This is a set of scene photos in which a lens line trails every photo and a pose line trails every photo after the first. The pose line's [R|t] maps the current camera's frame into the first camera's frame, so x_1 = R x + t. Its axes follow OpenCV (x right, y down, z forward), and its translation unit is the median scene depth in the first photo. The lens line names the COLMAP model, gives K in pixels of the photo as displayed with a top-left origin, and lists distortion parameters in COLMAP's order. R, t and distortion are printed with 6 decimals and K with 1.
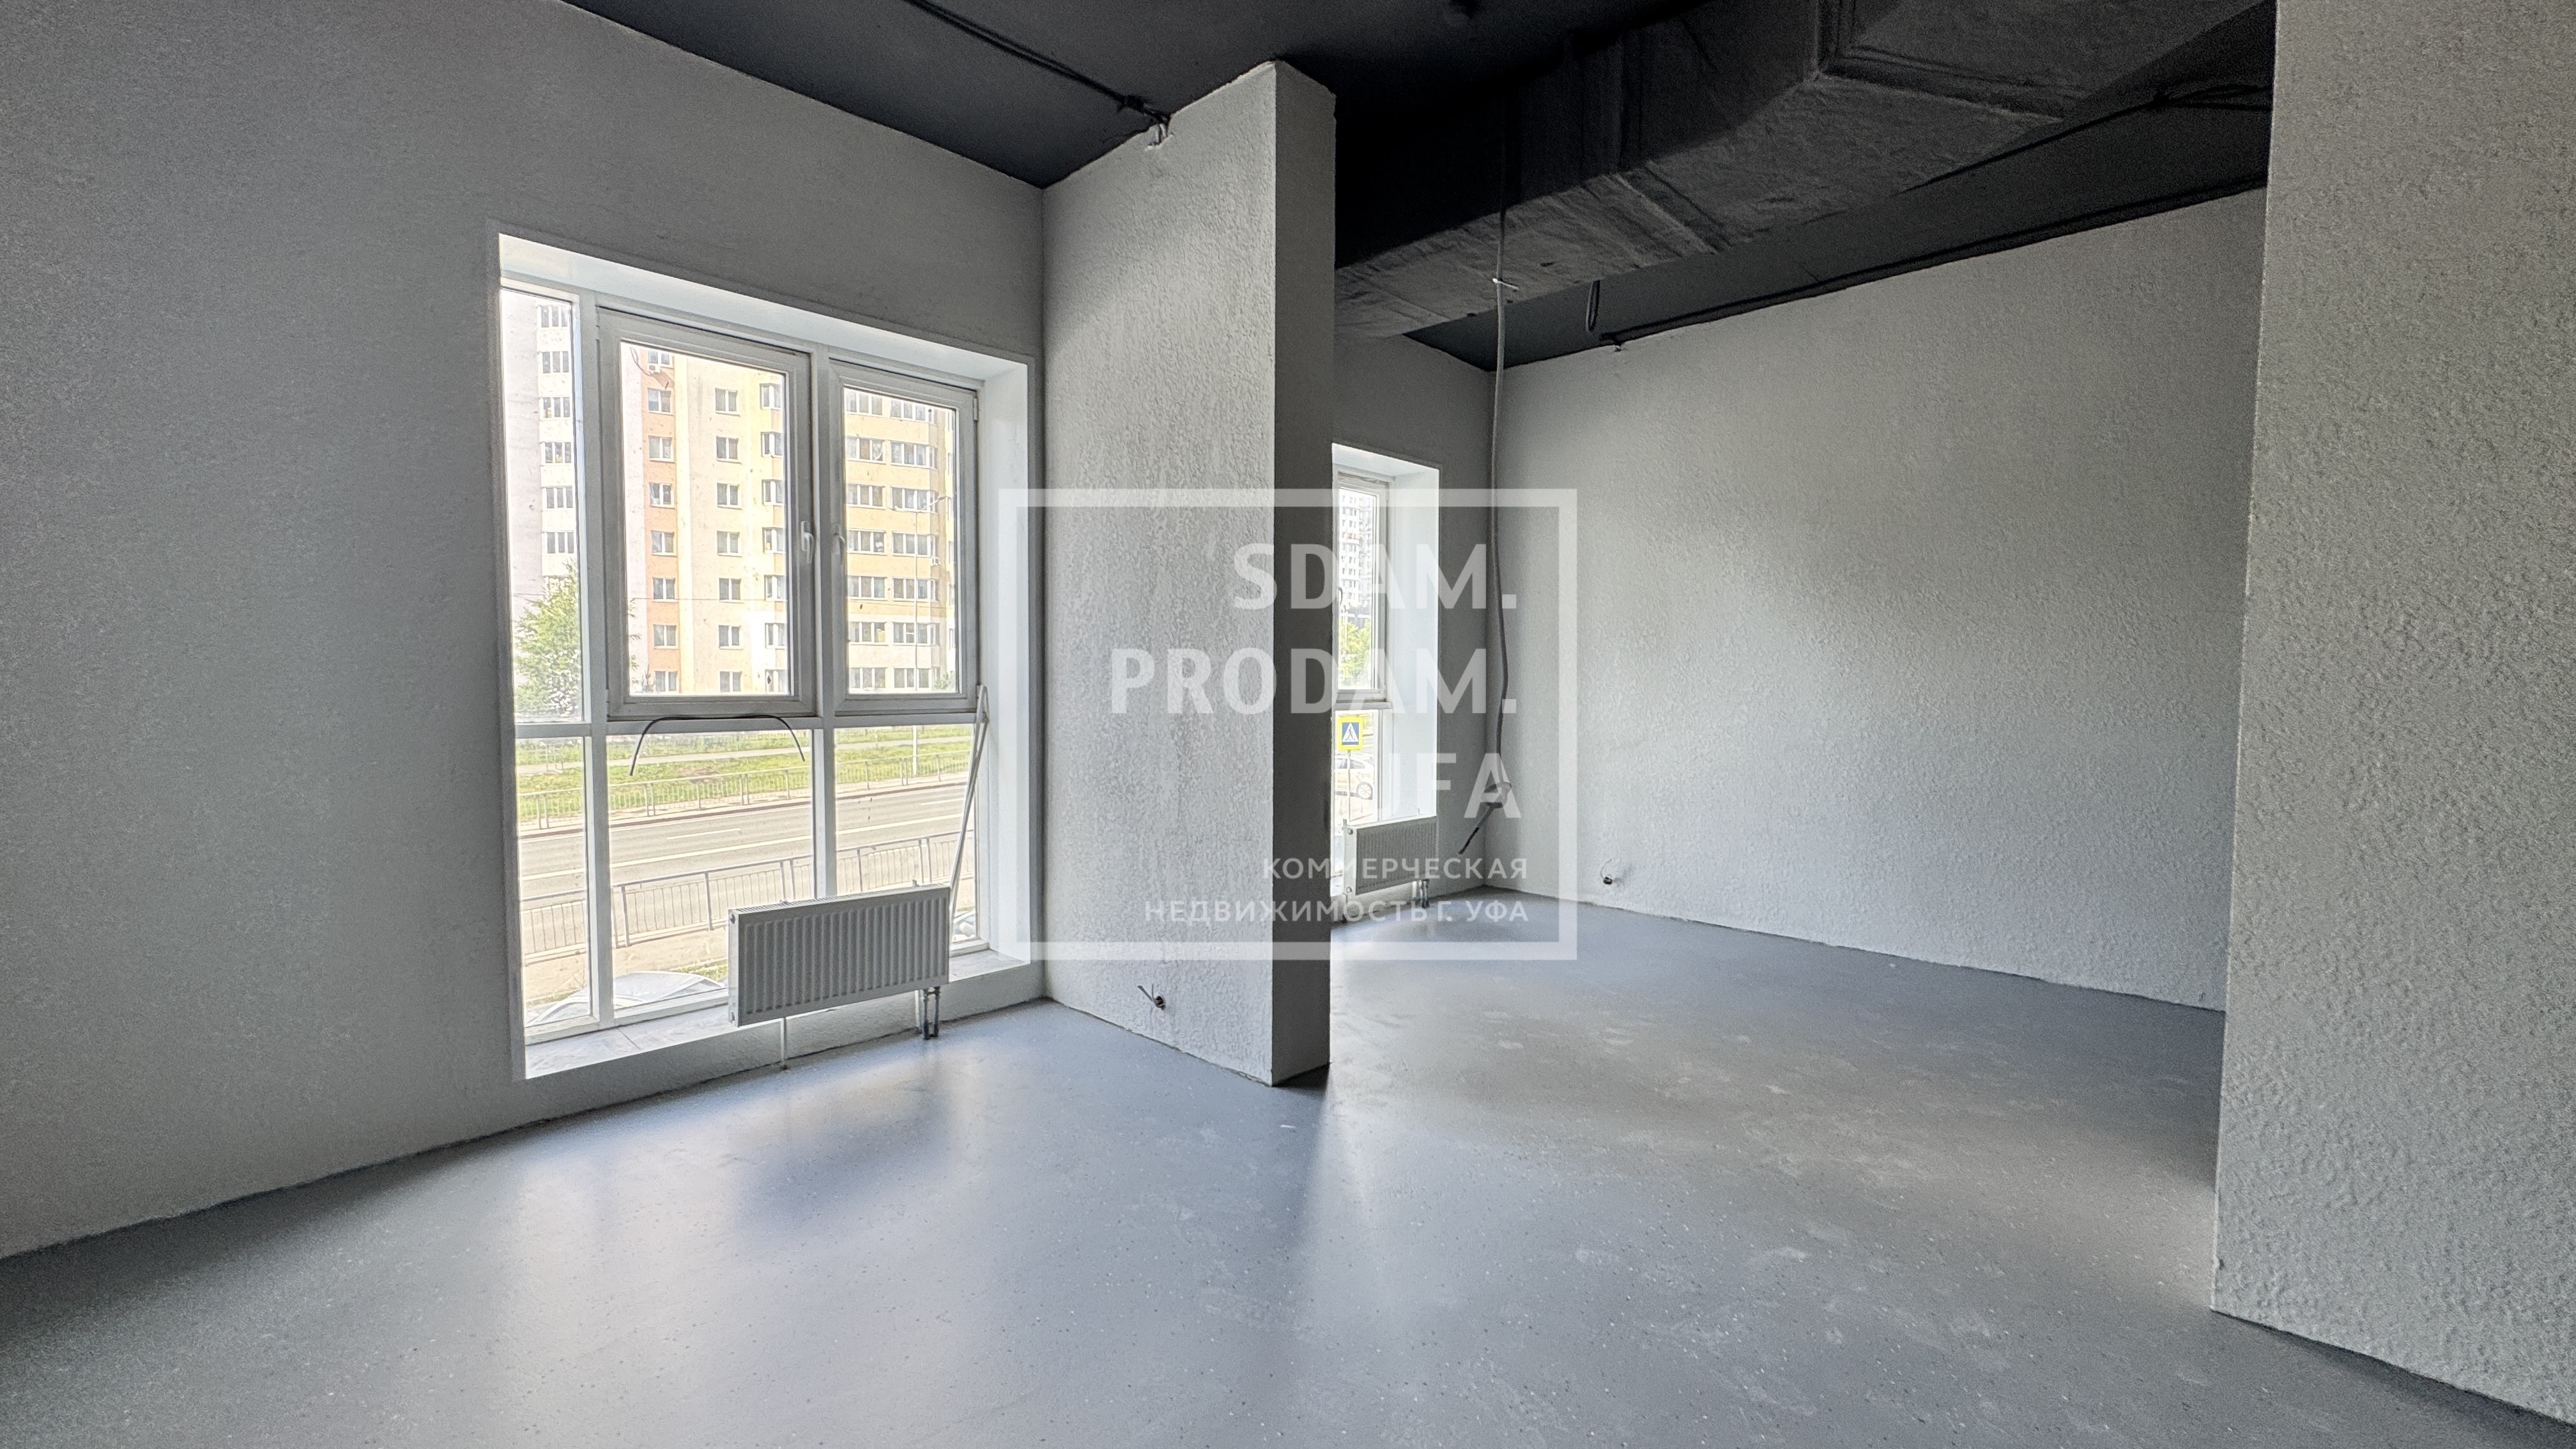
lens RADIAL K [[1020.6, 0, 1285.0], [0, 1020.6, 725.8], [0, 0, 1]] dist [-0.000644, 0.000078]
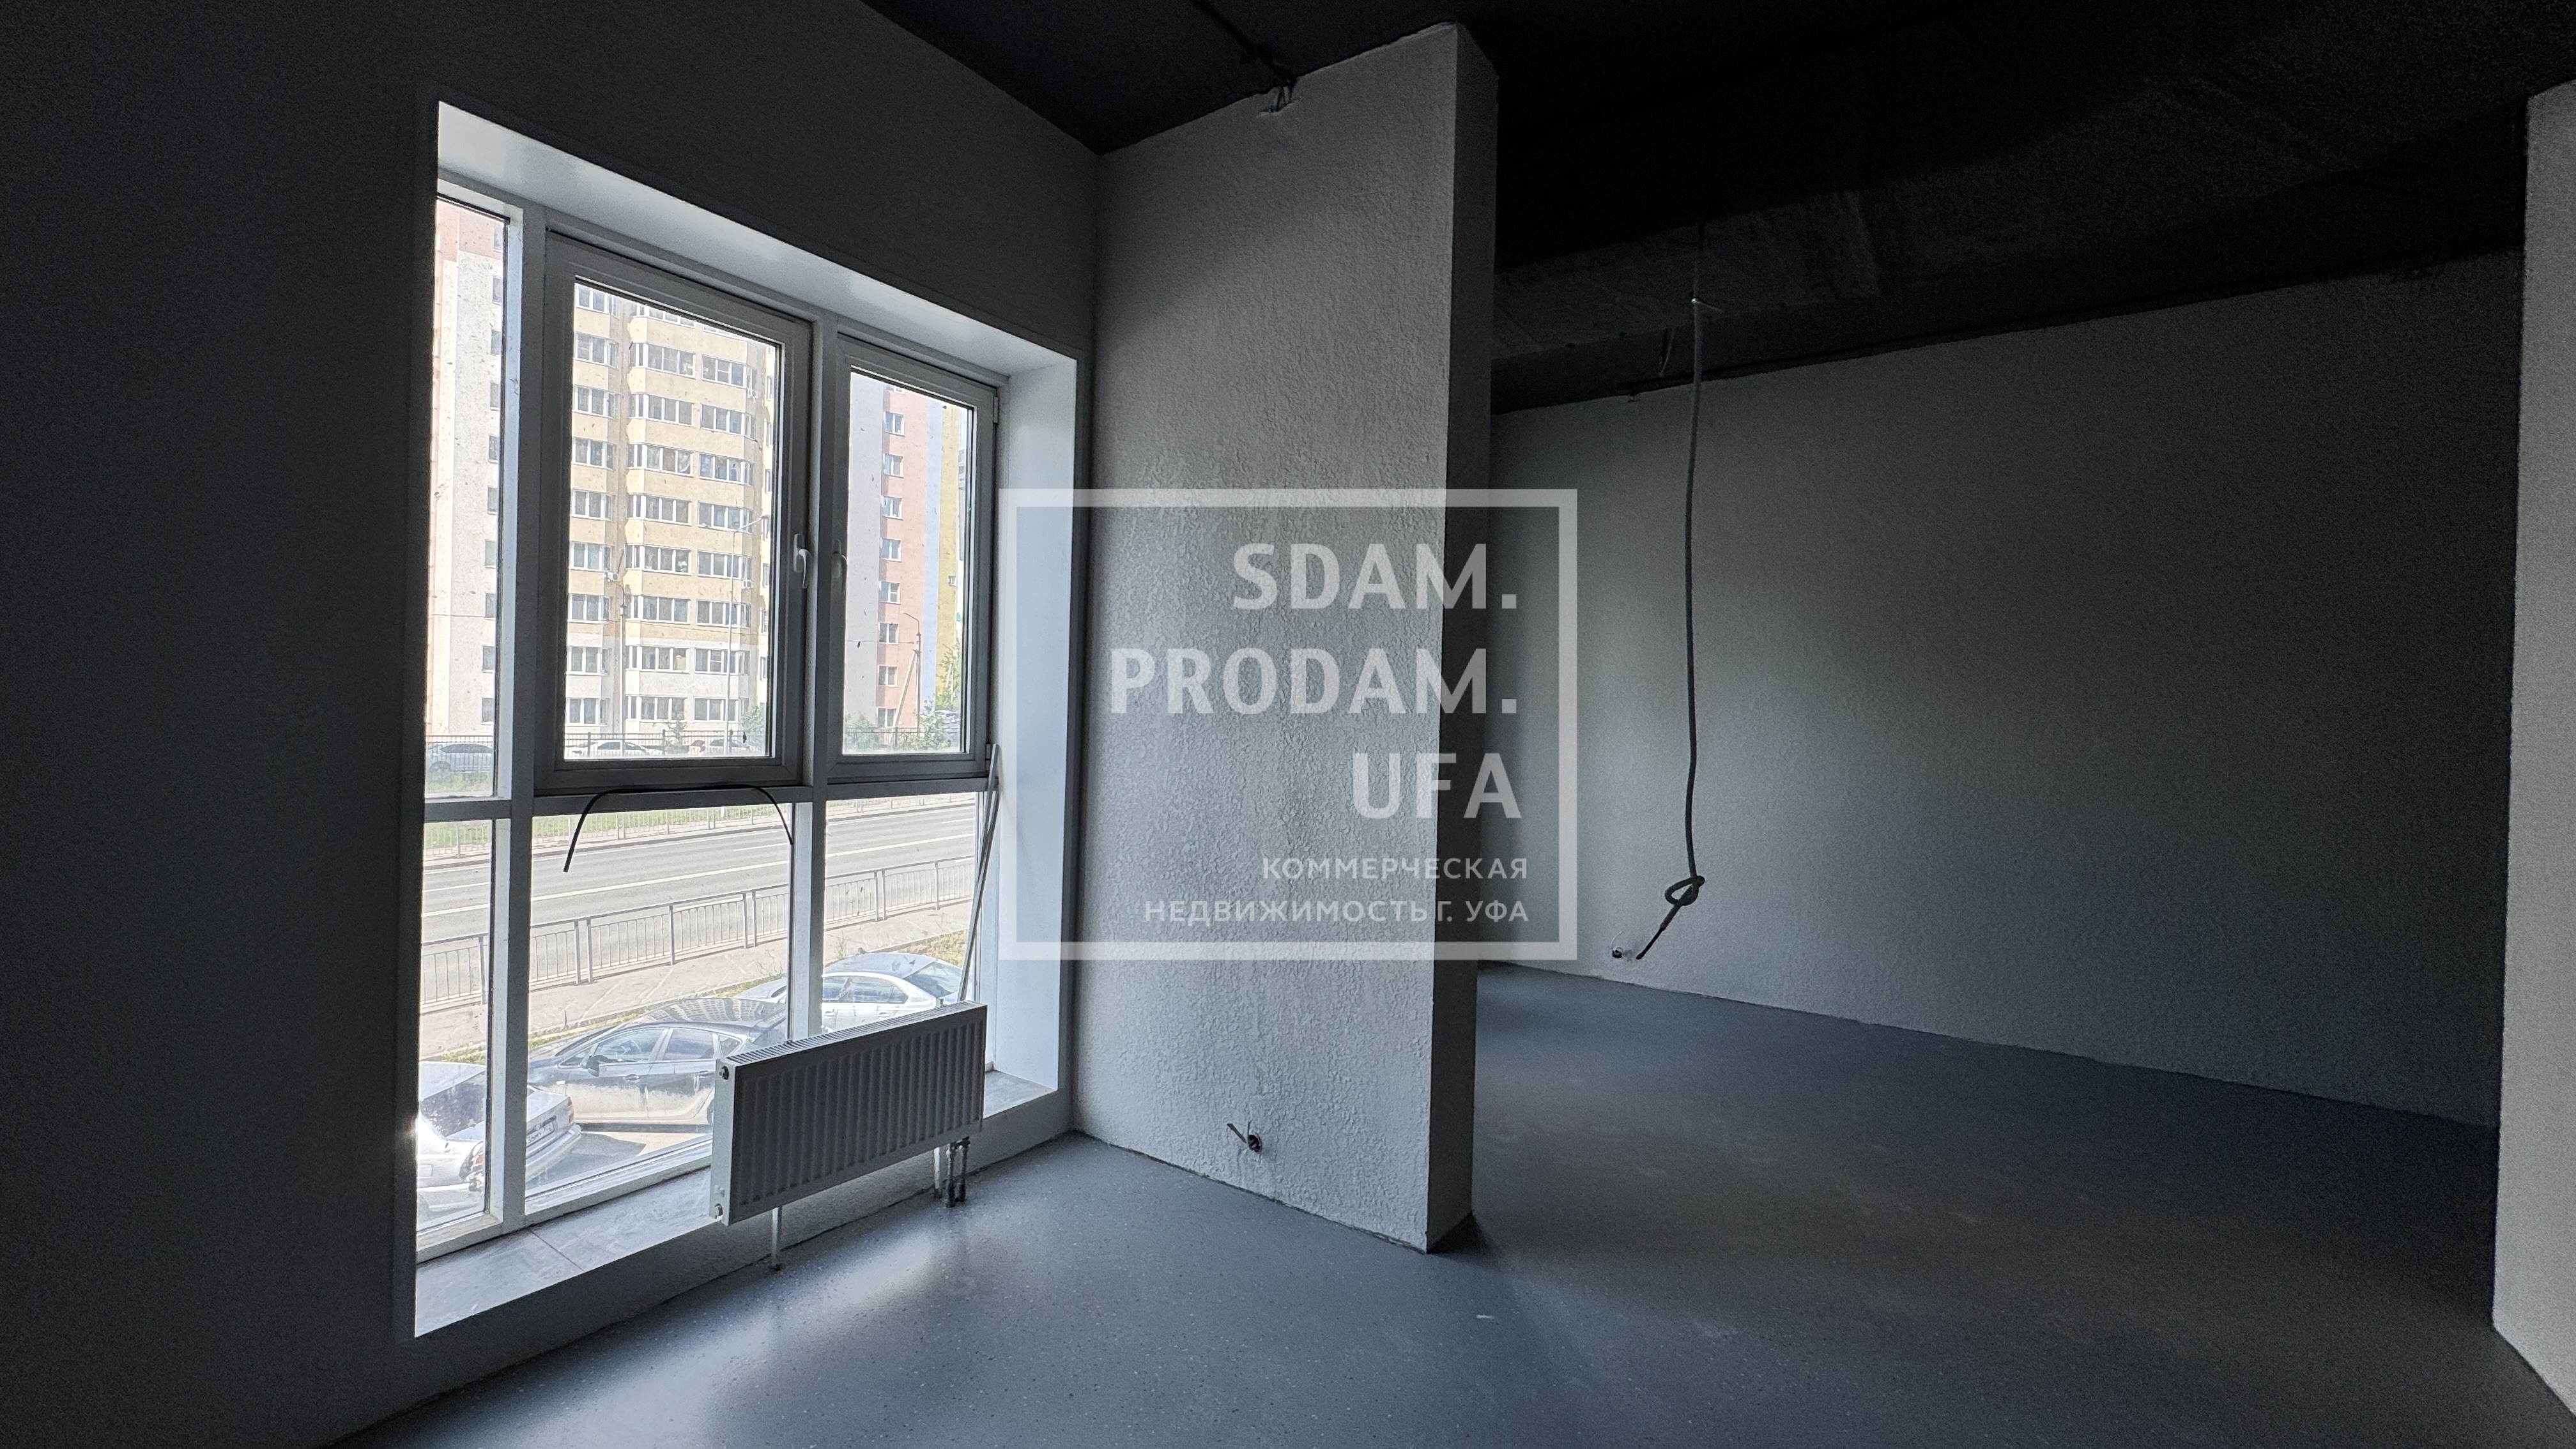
lens RADIAL K [[1020.6, 0, 1285.0], [0, 1020.6, 725.8], [0, 0, 1]] dist [-0.000644, 0.000078]
pose [[0.985761, 0.018142, 0.167172, -0.228798], [-0.011608, 0.999133, -0.039985, -0.027421], [-0.167752, 0.037475, 0.985117, 0.173875]]
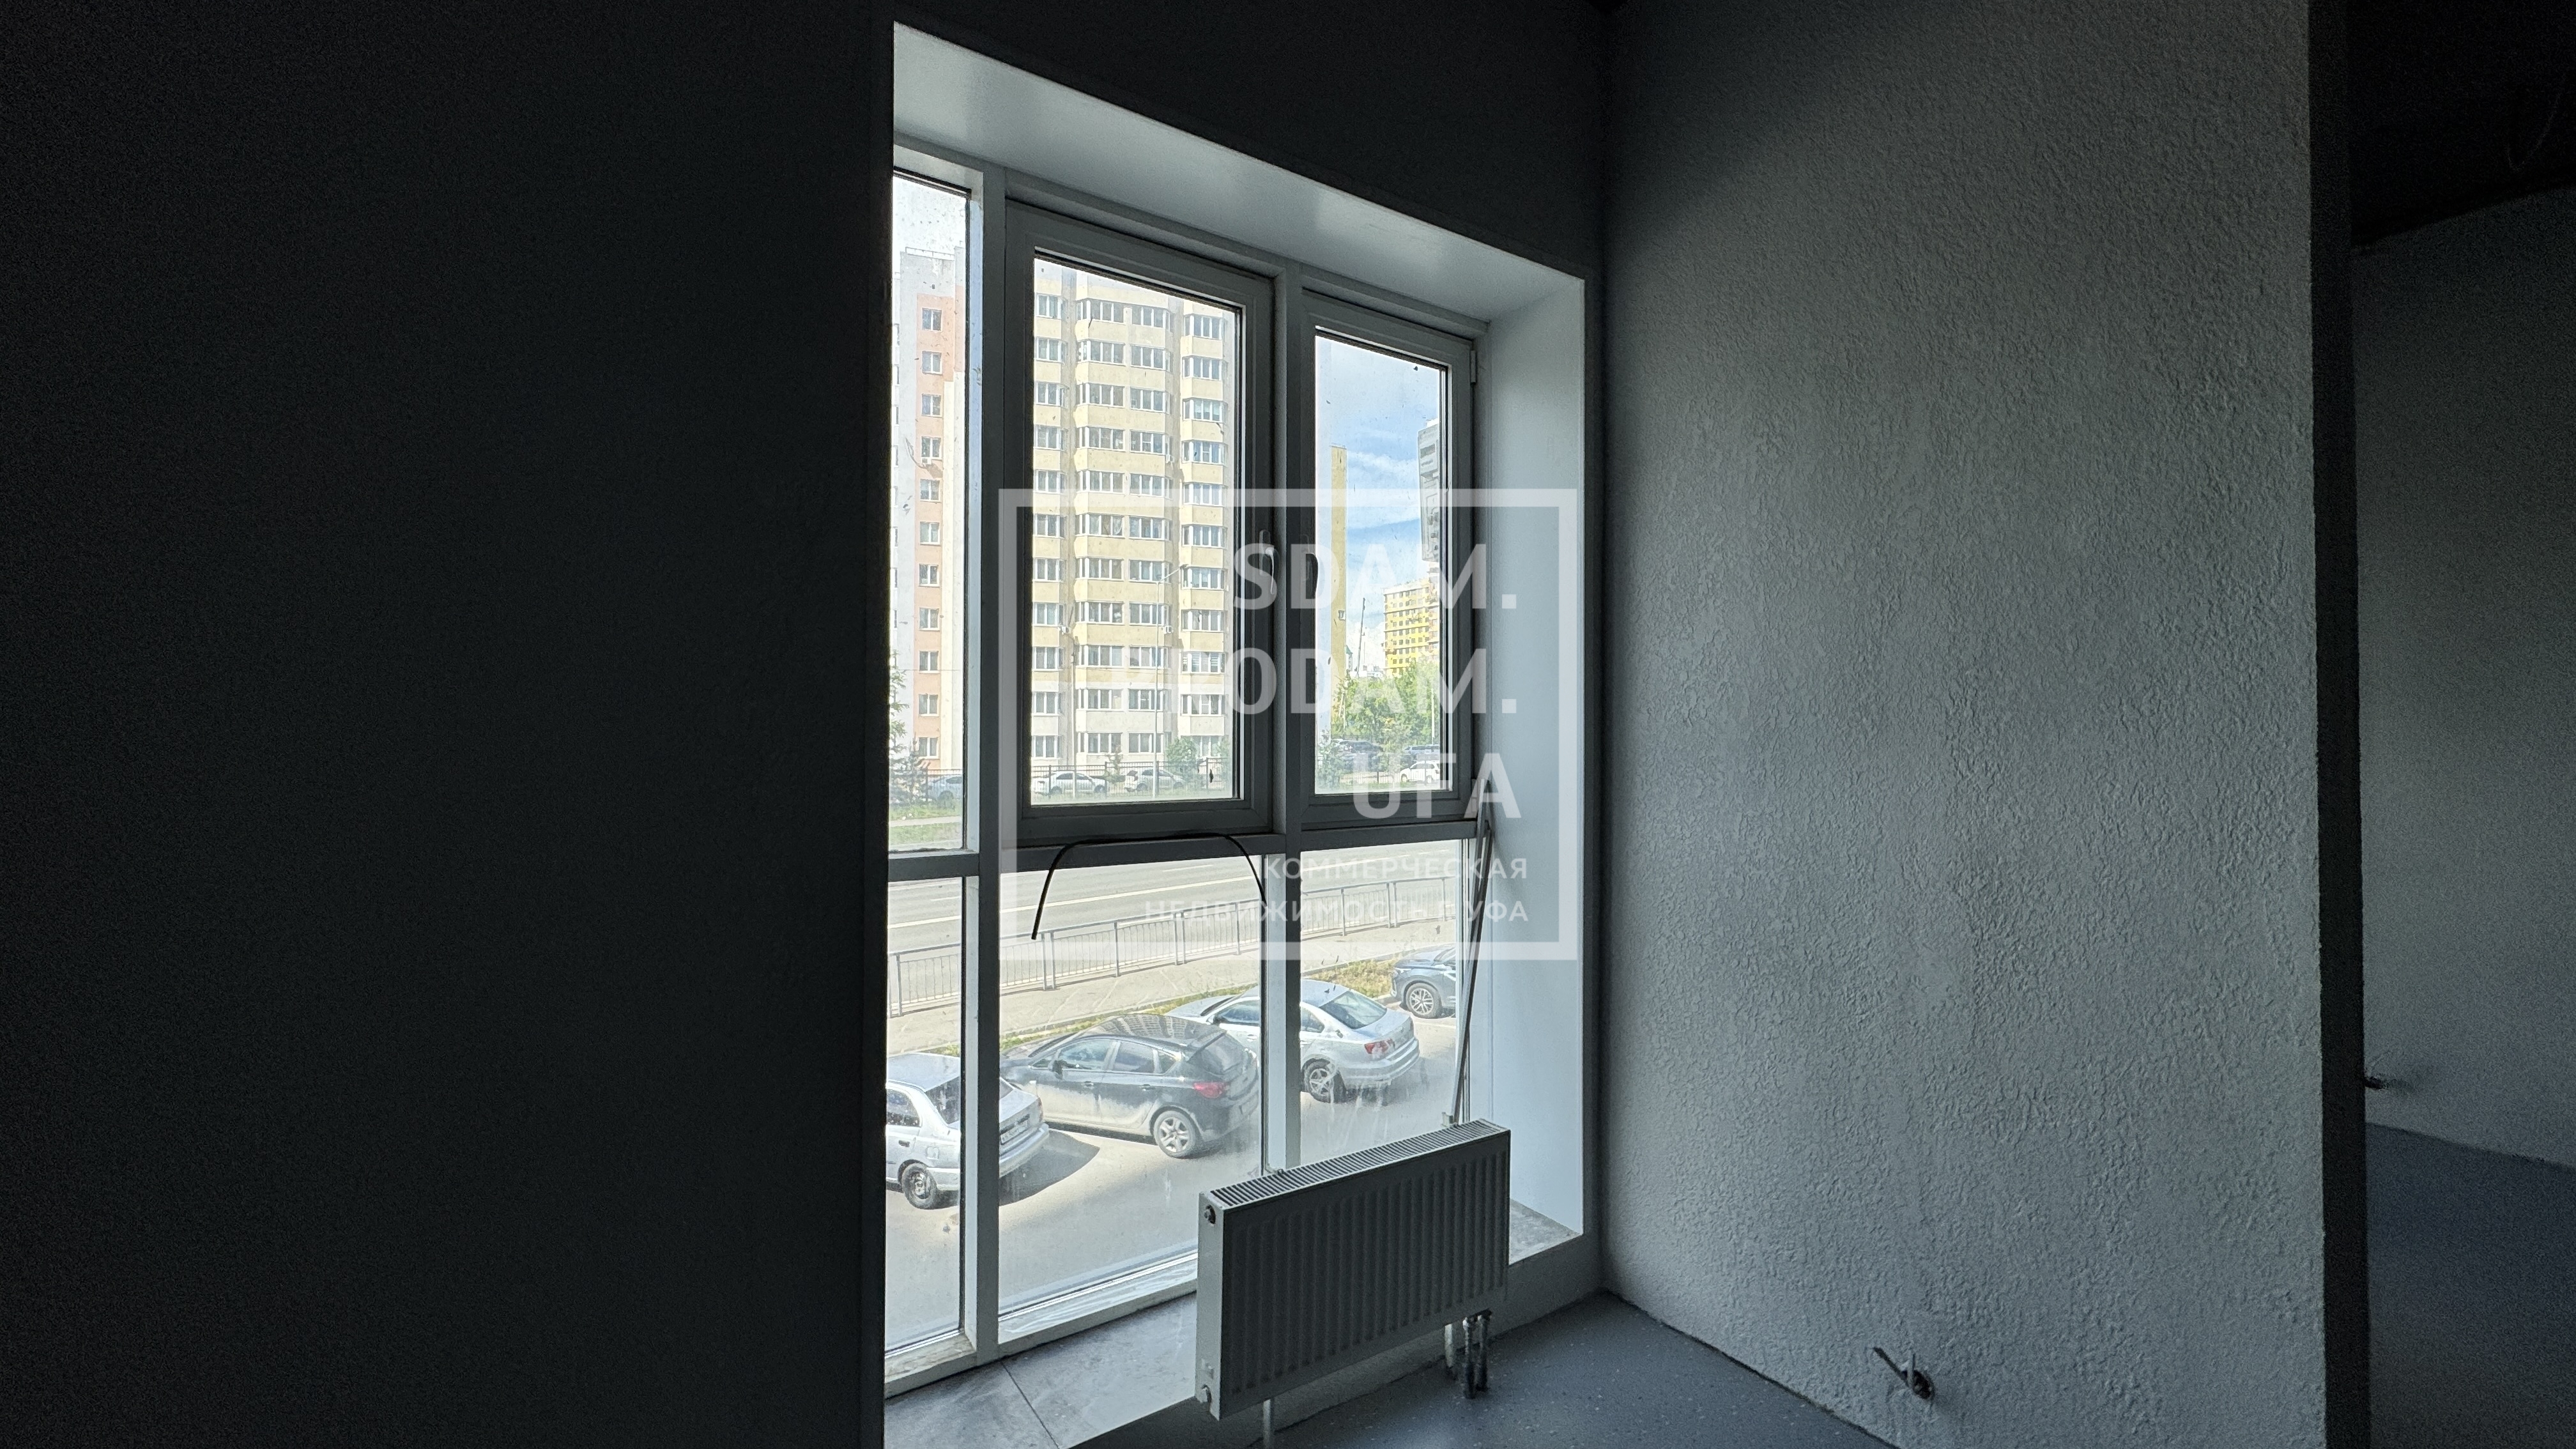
lens RADIAL K [[1020.6, 0, 1285.0], [0, 1020.6, 725.8], [0, 0, 1]] dist [-0.000644, 0.000078]
pose [[0.979347, -0.006390, -0.202088, -0.322508], [-0.006063, 0.998123, -0.060944, -0.037007], [0.202098, 0.060911, 0.977469, 0.370489]]
